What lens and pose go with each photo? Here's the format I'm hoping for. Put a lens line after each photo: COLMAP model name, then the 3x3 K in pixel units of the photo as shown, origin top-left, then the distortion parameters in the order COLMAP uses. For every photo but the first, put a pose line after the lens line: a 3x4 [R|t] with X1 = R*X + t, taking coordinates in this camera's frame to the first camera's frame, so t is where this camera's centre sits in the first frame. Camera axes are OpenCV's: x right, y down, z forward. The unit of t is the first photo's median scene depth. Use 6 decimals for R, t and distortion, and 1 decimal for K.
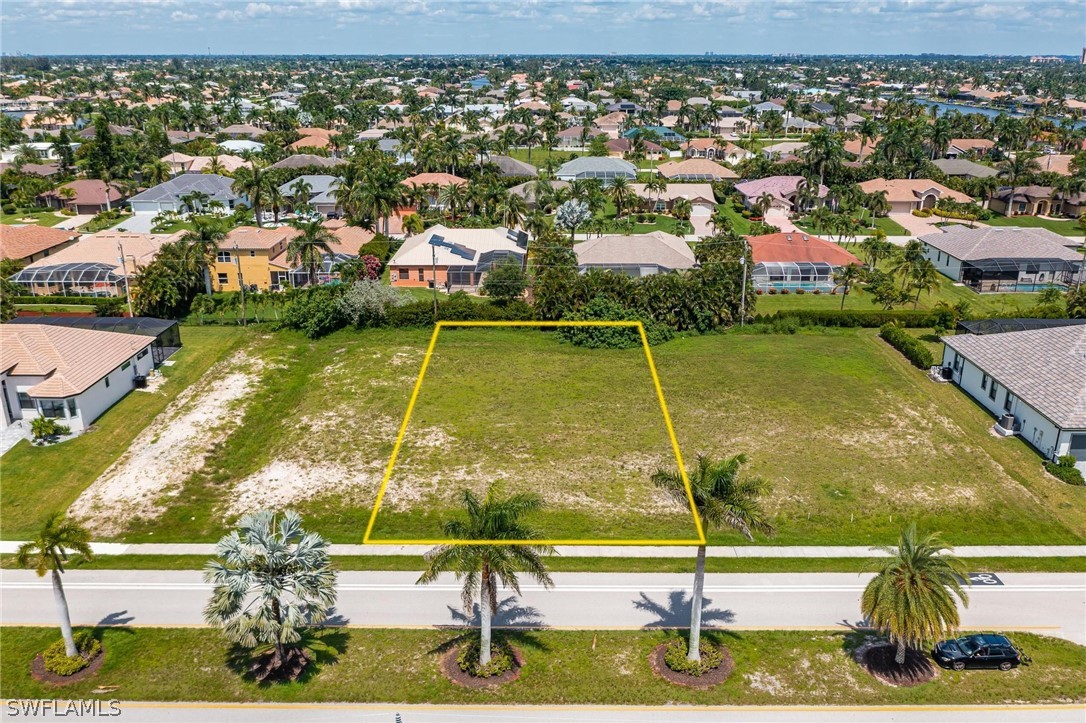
lens RADIAL K [[857.7, 0, 543.0], [0, 857.7, 361.5], [0, 0, 1]] dist [-0.040957, 0.073775]
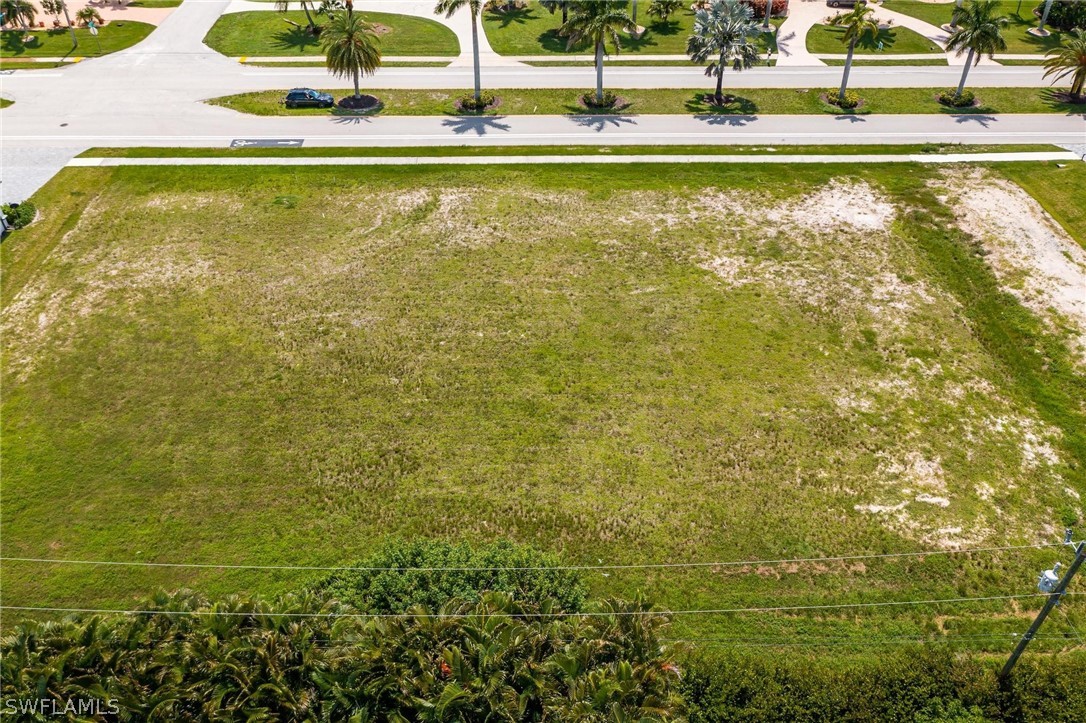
lens RADIAL K [[855.4, 0, 538.9], [0, 855.4, 360.3], [0, 0, 1]] dist [-0.007923, 0.007187]
pose [[-0.999644, 0.014514, -0.022380, 0.063073], [-0.011721, 0.514655, 0.857317, -0.529060], [0.023961, 0.857275, -0.514301, 1.450687]]
